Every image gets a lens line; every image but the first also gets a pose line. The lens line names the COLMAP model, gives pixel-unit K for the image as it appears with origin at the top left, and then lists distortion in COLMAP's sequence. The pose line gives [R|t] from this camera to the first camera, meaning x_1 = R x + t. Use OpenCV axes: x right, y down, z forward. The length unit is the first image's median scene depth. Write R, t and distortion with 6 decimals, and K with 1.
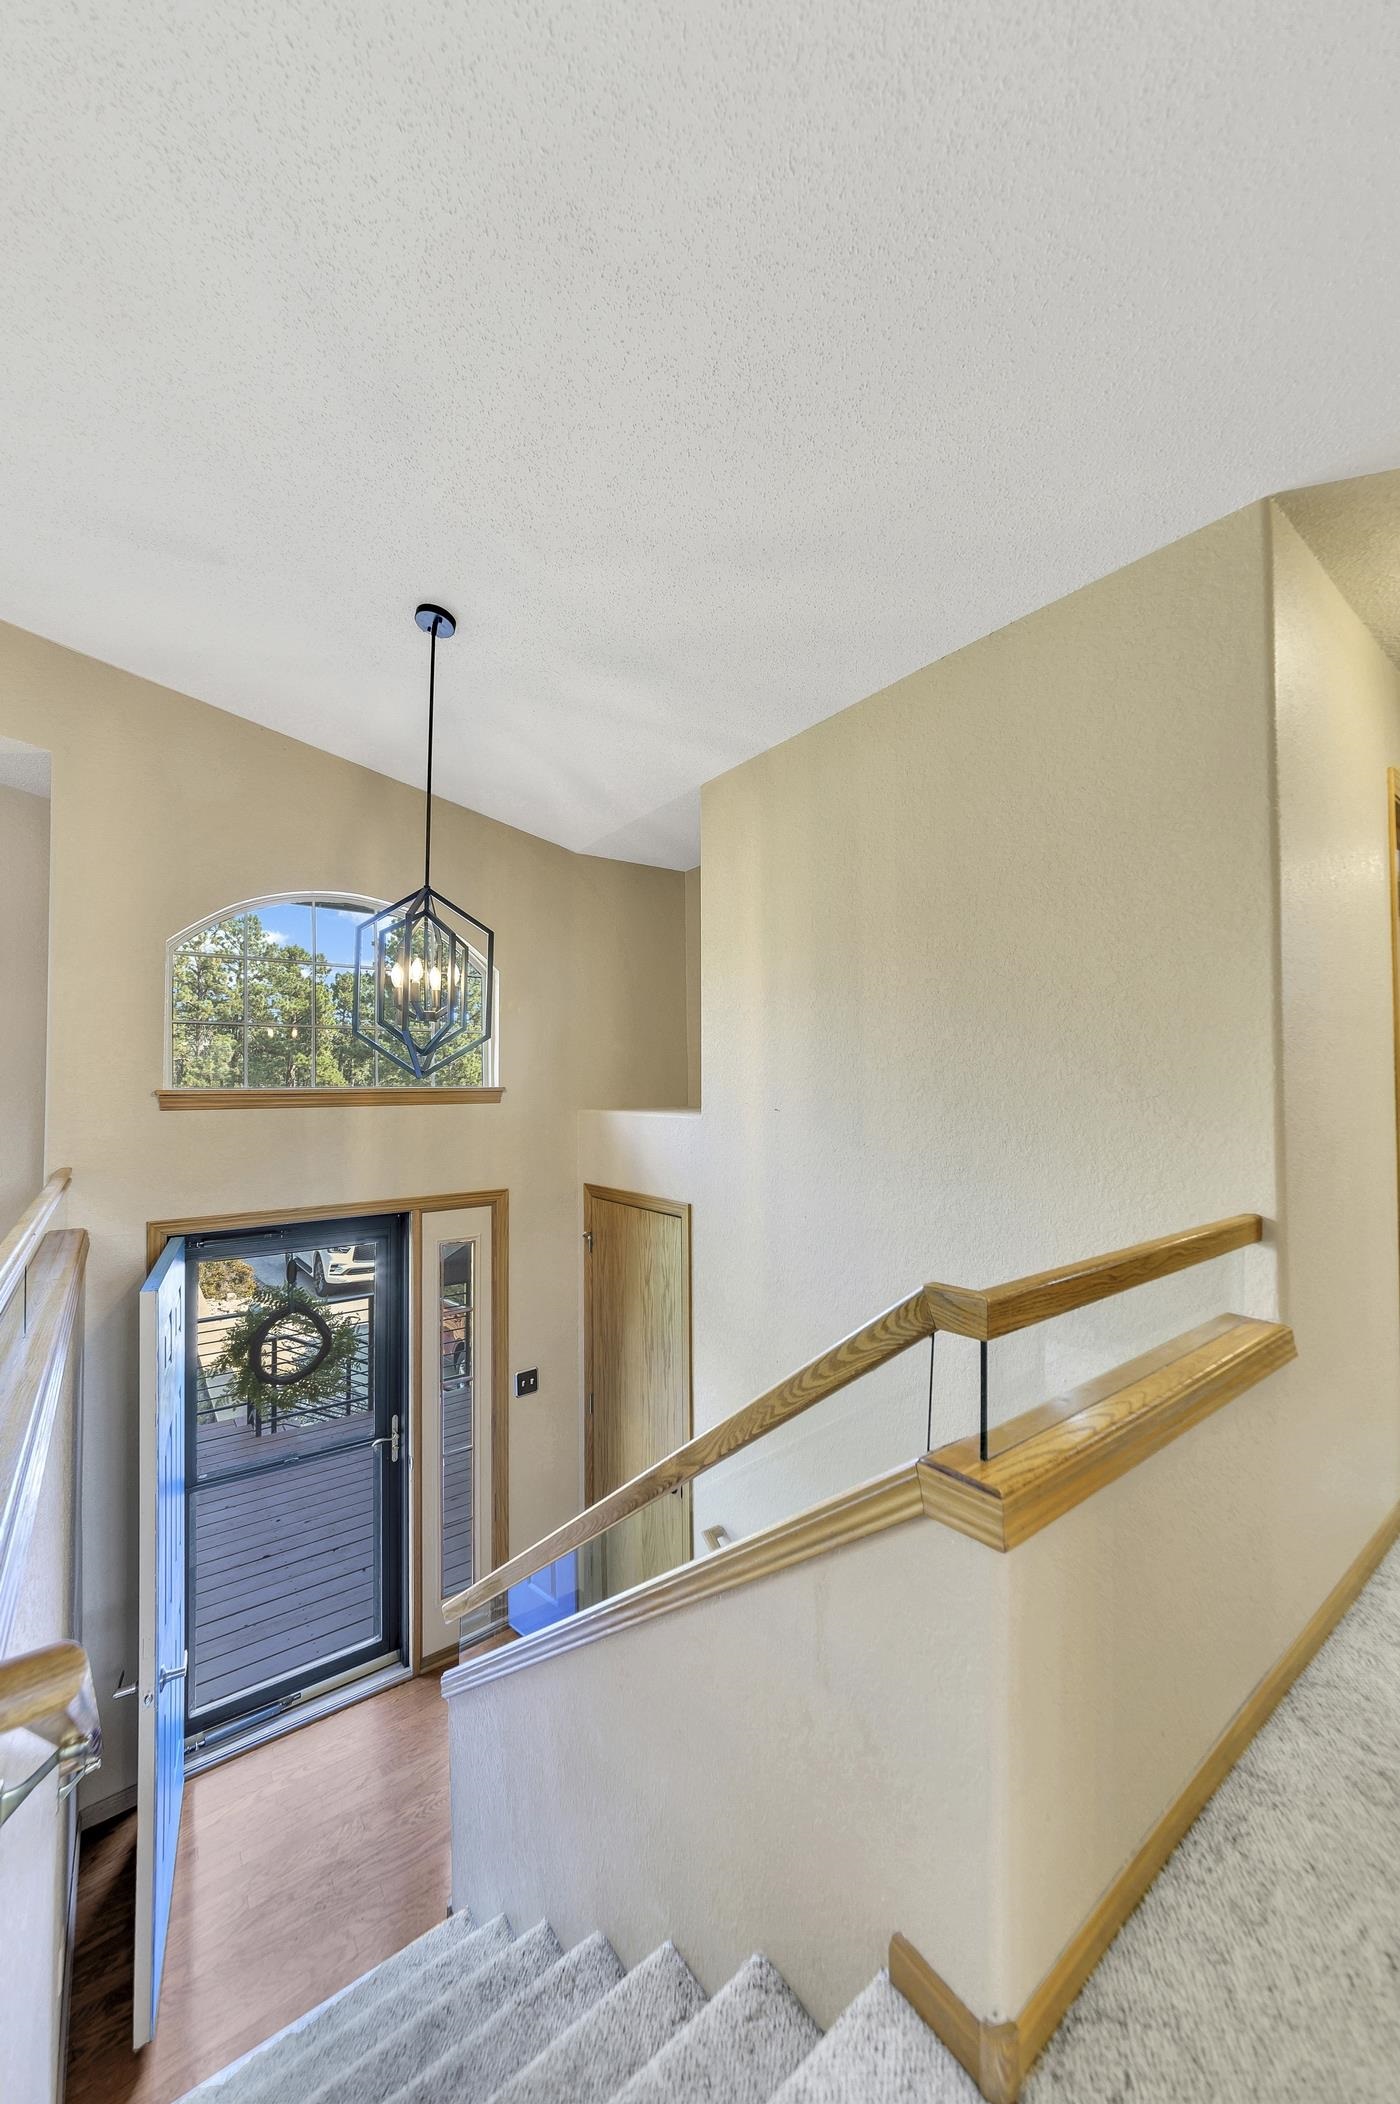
lens RADIAL K [[763.1, 0, 700.0], [0, 763.1, 1052.0], [0, 0, 1]] dist [0.001895, 0.000055]
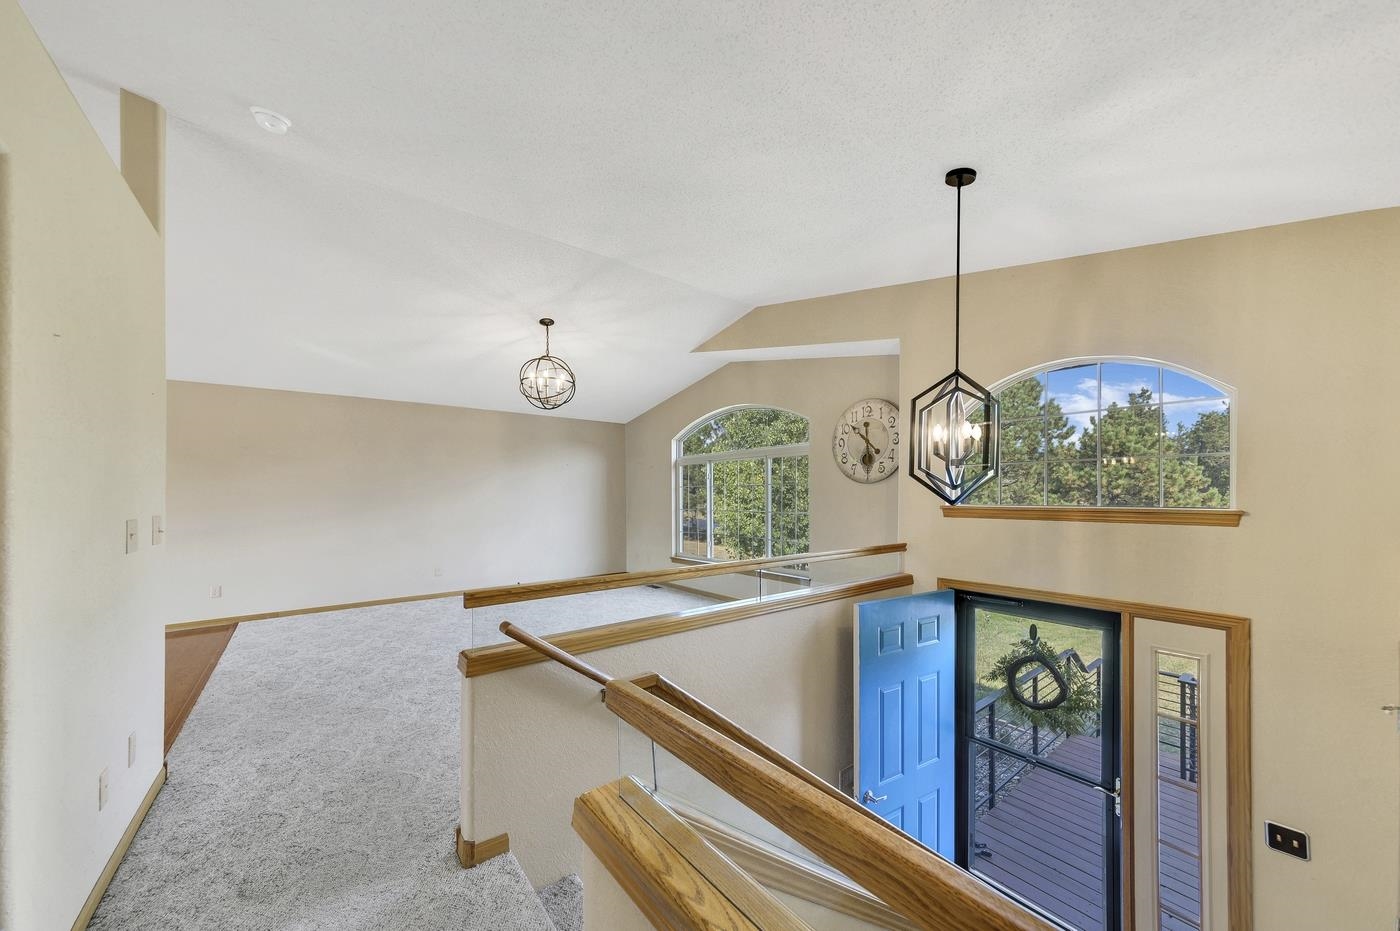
lens RADIAL K [[507.8, 0, 702.9], [0, 507.8, 475.0], [0, 0, 1]] dist [0.000346, 0.000077]
pose [[0.022375, -0.026194, -0.999406, 0.413014], [0.035754, 0.999038, -0.025383, -0.008112], [0.999110, -0.035165, 0.023290, 0.350495]]
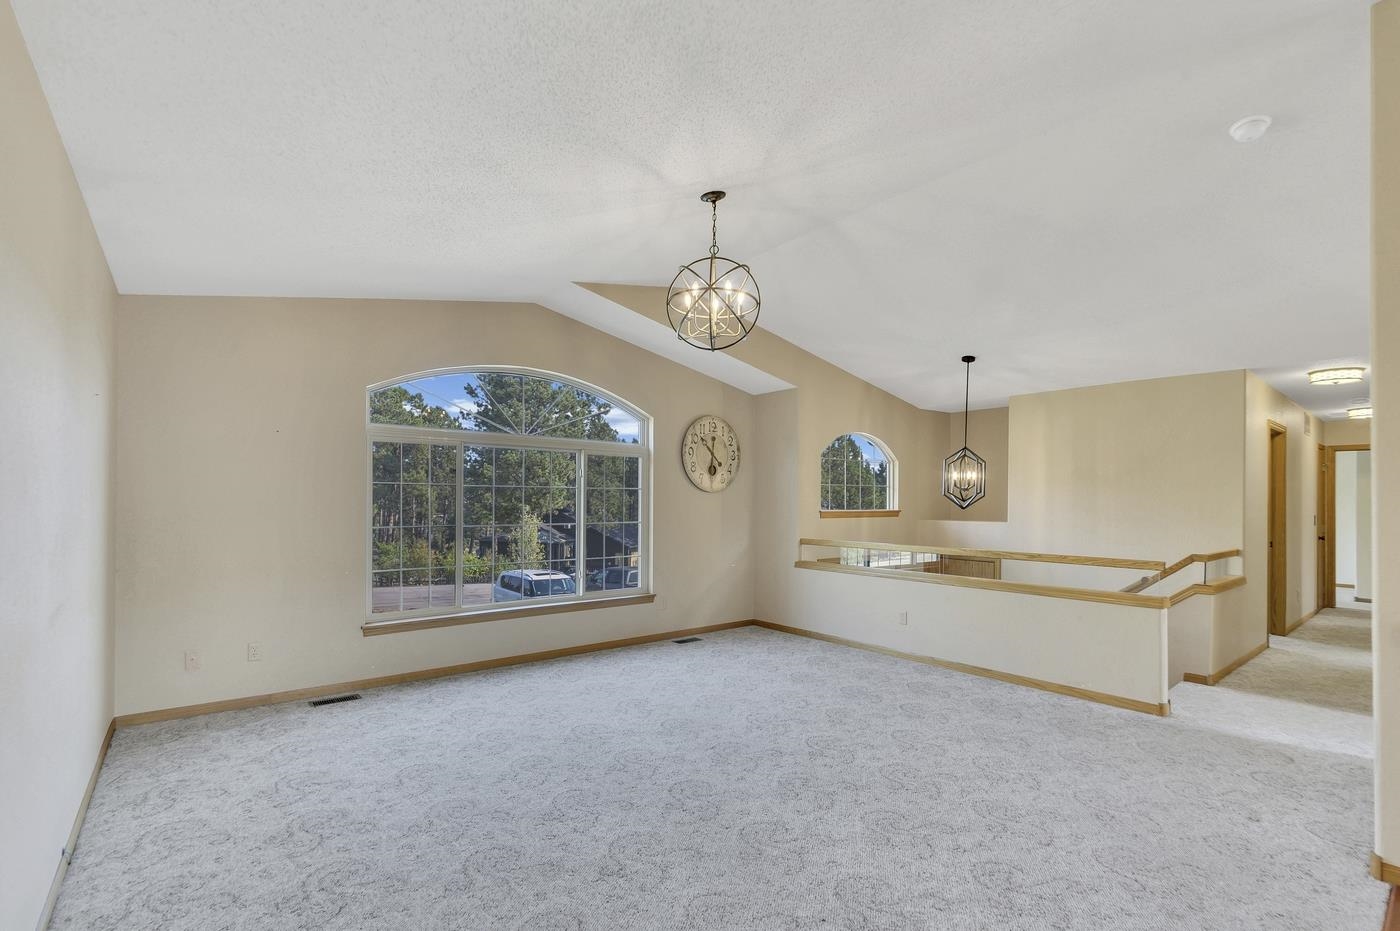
lens RADIAL K [[611.8, 0, 695.2], [0, 611.8, 494.6], [0, 0, 1]] dist [-0.000521, -0.000231]
pose [[0.999099, 0.022435, 0.036031, -1.103956], [-0.023307, 0.999441, 0.023973, -0.040649], [-0.035473, -0.024791, 0.999063, -1.034331]]
